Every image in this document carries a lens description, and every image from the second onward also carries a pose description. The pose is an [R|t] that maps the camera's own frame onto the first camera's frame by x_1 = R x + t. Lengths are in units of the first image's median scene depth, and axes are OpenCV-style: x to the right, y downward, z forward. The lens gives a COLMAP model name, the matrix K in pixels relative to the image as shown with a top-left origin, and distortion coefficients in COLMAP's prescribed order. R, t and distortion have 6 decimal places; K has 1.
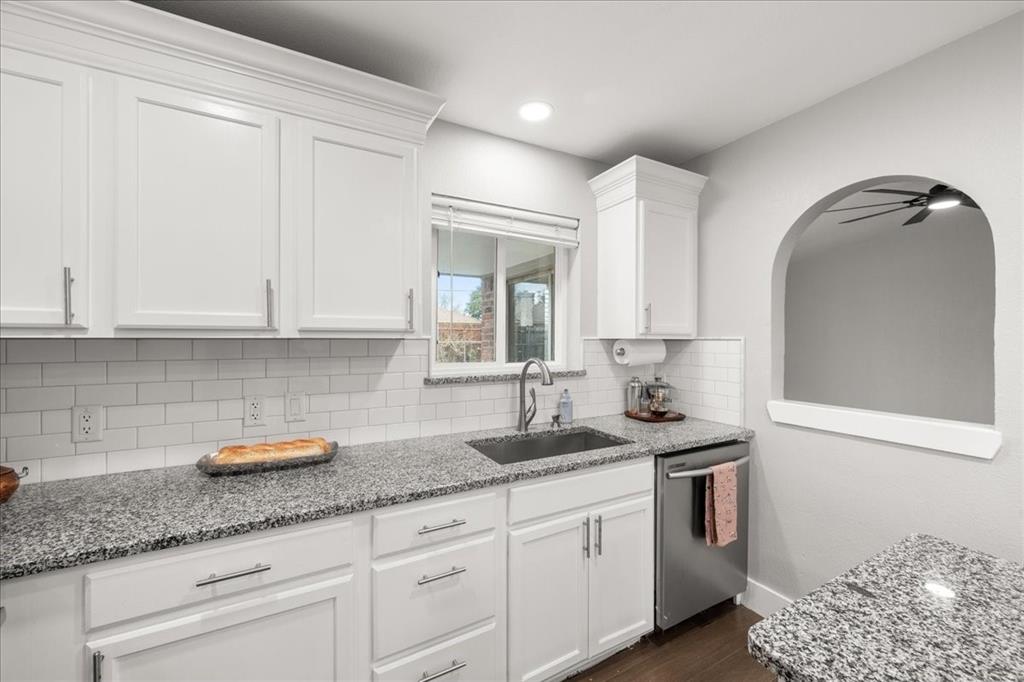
lens RADIAL K [[403.9, 0, 514.7], [0, 403.9, 339.4], [0, 0, 1]] dist [0.000814, -0.000504]
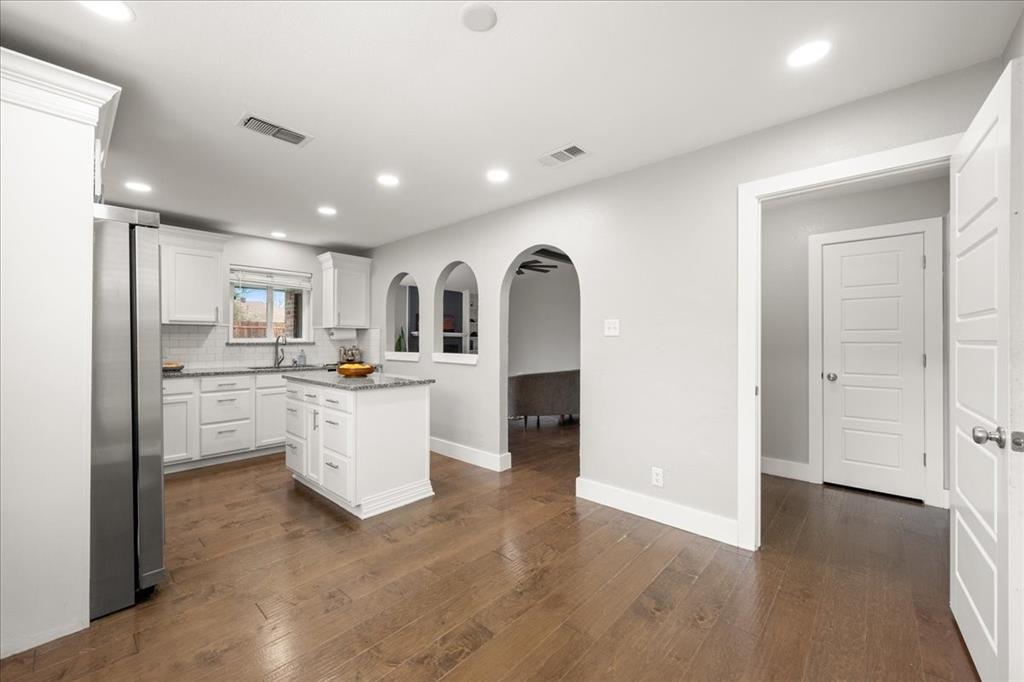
lens RADIAL K [[403.9, 0, 514.2], [0, 403.9, 339.5], [0, 0, 1]] dist [0.000814, -0.000504]
pose [[0.945646, 0.000740, 0.325196, 0.625003], [-0.000181, 0.999998, -0.001750, 0.084801], [-0.325197, 0.001596, 0.945645, -1.850423]]
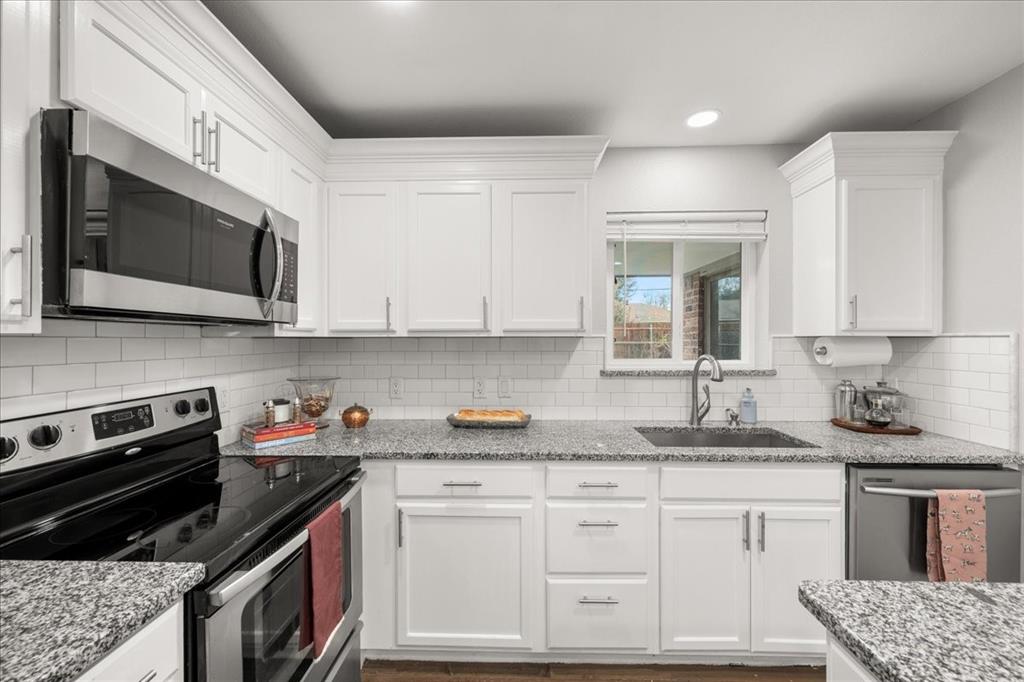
lens RADIAL K [[403.9, 0, 513.8], [0, 403.9, 340.2], [0, 0, 1]] dist [0.000814, -0.000504]
pose [[0.862982, -0.001734, -0.505231, 0.159708], [0.001955, 0.999998, -0.000091, 0.007857], [0.505231, -0.000909, 0.862984, -0.151675]]
